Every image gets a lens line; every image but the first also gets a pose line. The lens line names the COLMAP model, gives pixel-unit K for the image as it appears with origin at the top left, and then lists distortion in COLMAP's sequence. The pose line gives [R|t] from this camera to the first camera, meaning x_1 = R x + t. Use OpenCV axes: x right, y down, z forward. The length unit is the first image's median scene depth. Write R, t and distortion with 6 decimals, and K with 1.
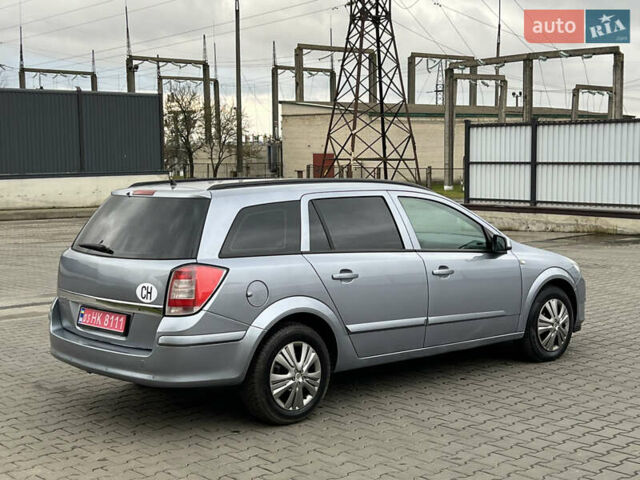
lens RADIAL K [[958.5, 0, 323.7], [0, 958.5, 242.8], [0, 0, 1]] dist [0.214949, -0.657809]
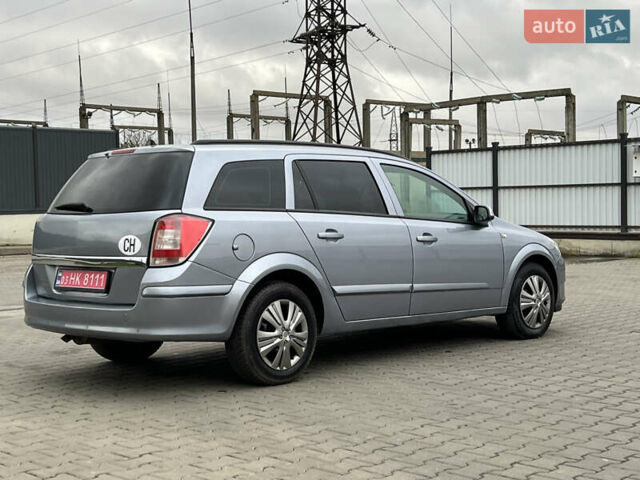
lens RADIAL K [[963.5, 0, 320.0], [0, 963.5, 240.0], [0, 0, 1]] dist [0.264492, -1.017701]
pose [[0.999003, -0.011555, 0.043121, -0.025067], [0.014060, 0.998203, -0.058249, 0.077251], [-0.042371, 0.058798, 0.997370, 0.013251]]
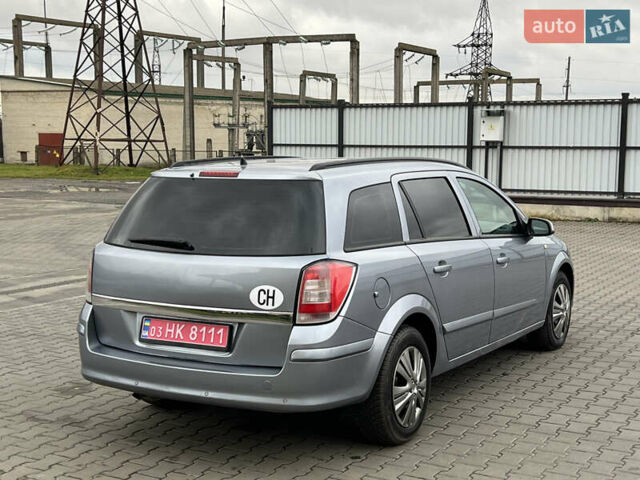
lens RADIAL K [[958.5, 0, 323.7], [0, 958.5, 242.8], [0, 0, 1]] dist [0.214949, -0.657809]
pose [[0.953660, -0.024759, 0.299866, -0.275784], [0.019519, 0.999600, 0.020459, -0.007114], [-0.300253, -0.013658, 0.953762, 0.156585]]
